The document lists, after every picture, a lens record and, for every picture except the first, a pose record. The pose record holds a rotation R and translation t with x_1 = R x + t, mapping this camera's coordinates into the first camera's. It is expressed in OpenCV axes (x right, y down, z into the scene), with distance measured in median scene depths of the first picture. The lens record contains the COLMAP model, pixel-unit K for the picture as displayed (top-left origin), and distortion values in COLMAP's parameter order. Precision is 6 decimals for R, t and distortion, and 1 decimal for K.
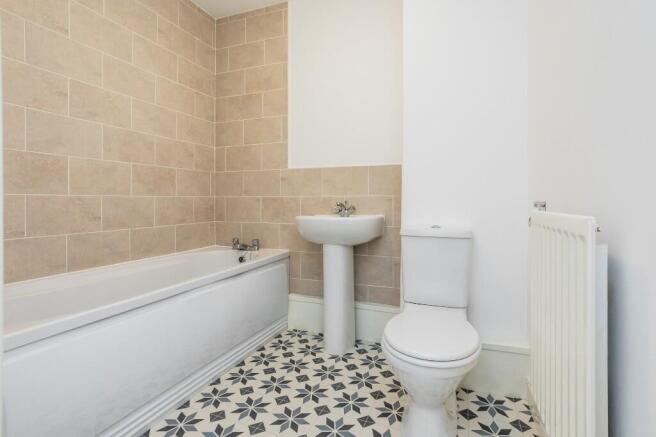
lens RADIAL K [[319.0, 0, 335.1], [0, 319.0, 199.5], [0, 0, 1]] dist [-0.004631, 0.003001]
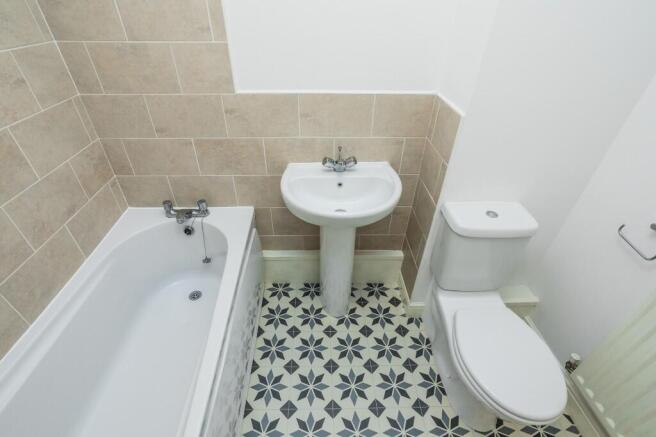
lens RADIAL K [[319.0, 0, 326.2], [0, 319.0, 219.7], [0, 0, 1]] dist [-0.004631, 0.003001]
pose [[0.928664, -0.213158, 0.303559, -0.219542], [-0.007838, 0.806927, 0.590599, -0.256109], [-0.370840, -0.550847, 0.747693, 0.369941]]
